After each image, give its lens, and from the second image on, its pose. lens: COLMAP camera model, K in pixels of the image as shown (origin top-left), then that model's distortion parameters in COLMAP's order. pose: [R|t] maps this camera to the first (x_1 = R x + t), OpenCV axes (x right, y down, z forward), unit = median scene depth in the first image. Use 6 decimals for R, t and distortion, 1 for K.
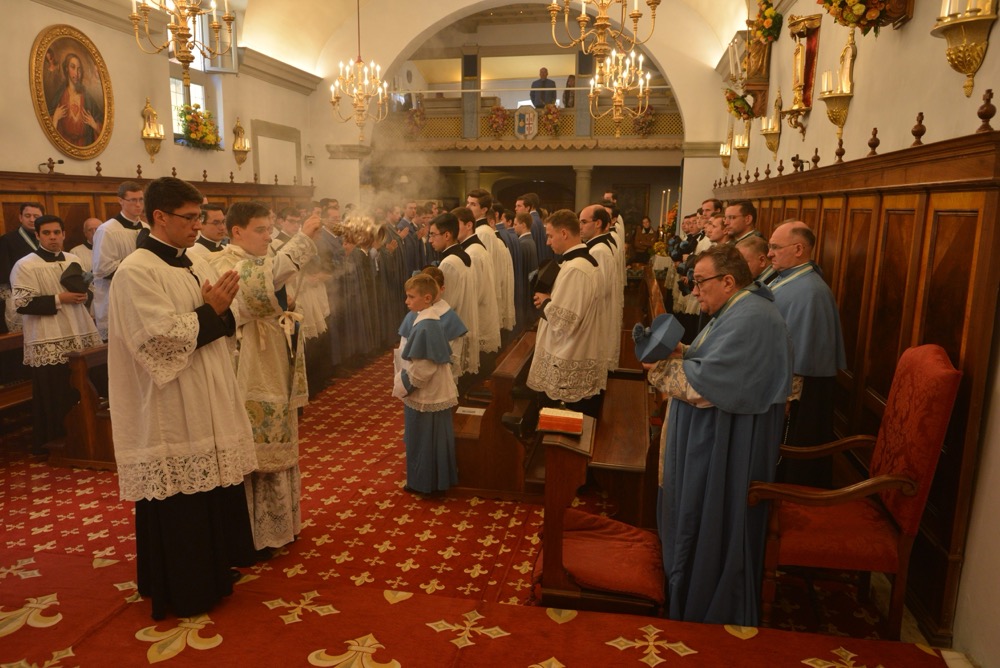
lens RADIAL K [[723.3, 0, 500.0], [0, 723.3, 334.0], [0, 0, 1]] dist [-0.017641, 0.007508]
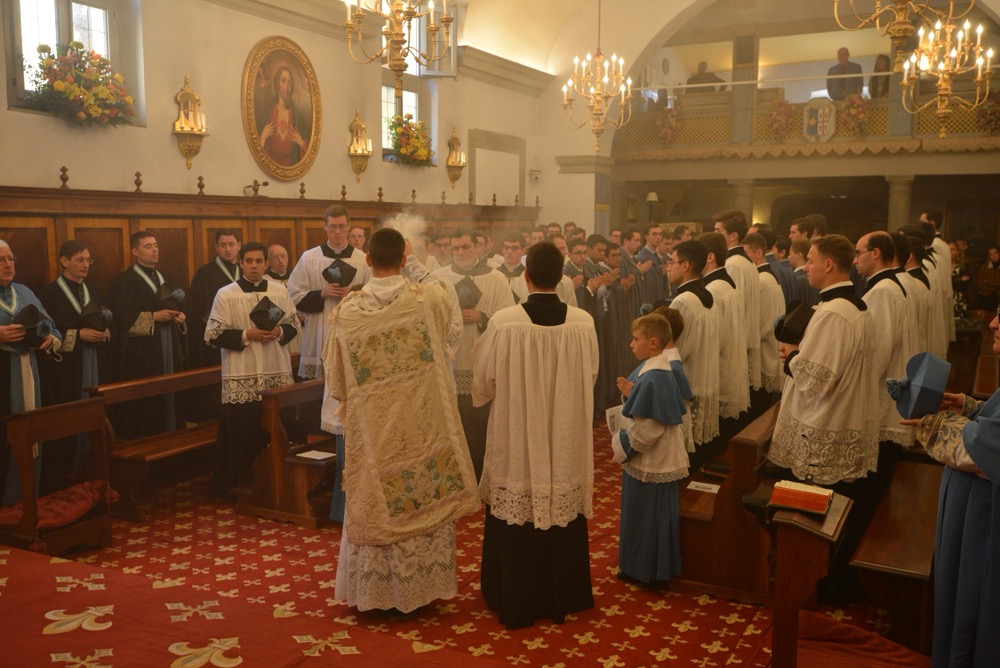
lens RADIAL K [[959.9, 0, 495.4], [0, 959.9, 331.9], [0, 0, 1]] dist [-0.013529, 0.040715]
pose [[0.955432, 0.028612, -0.293821, 0.029216], [-0.048965, 0.996865, -0.062148, 0.008663], [0.291122, 0.073765, 0.953838, -0.059521]]
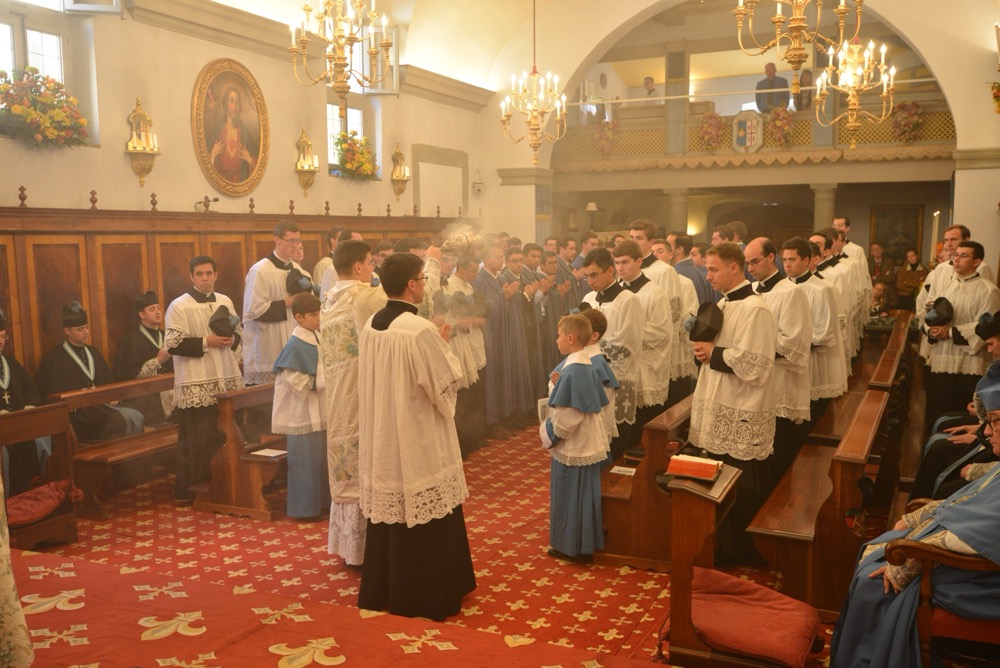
lens RADIAL K [[959.9, 0, 495.4], [0, 959.9, 331.9], [0, 0, 1]] dist [-0.013529, 0.040715]
pose [[0.969134, 0.007128, -0.246433, 0.060629], [-0.026337, 0.996855, -0.074739, 0.019808], [0.245125, 0.078922, 0.966274, -0.120287]]
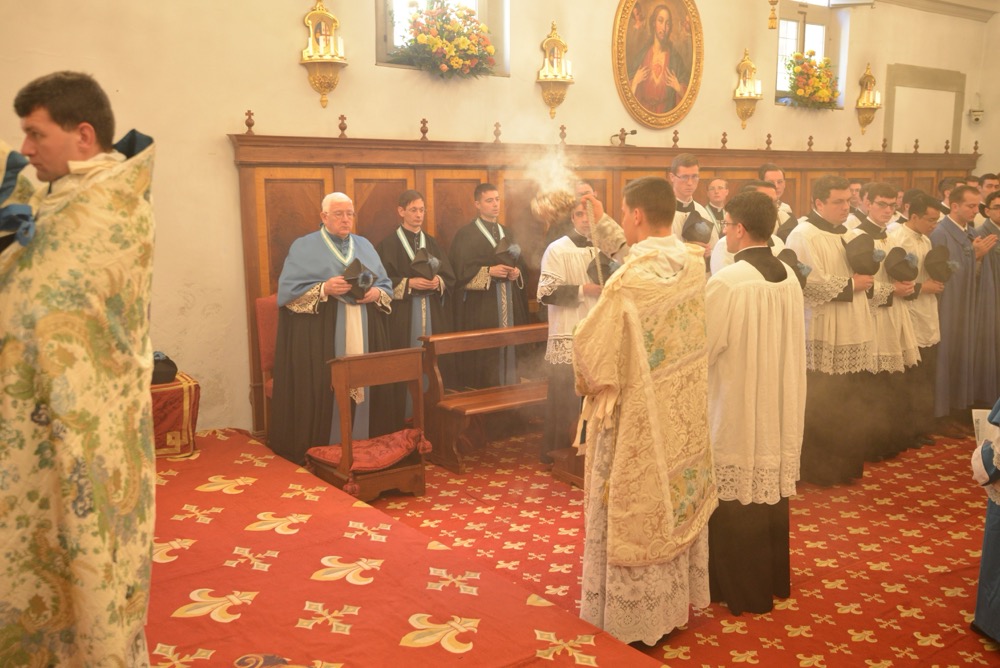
lens RADIAL K [[959.9, 0, 495.4], [0, 959.9, 331.9], [0, 0, 1]] dist [-0.013529, 0.040715]
pose [[0.732726, 0.101618, -0.672895, 0.065650], [-0.116064, 0.992962, 0.023569, -0.008893], [0.670554, 0.060830, 0.739363, 0.049558]]
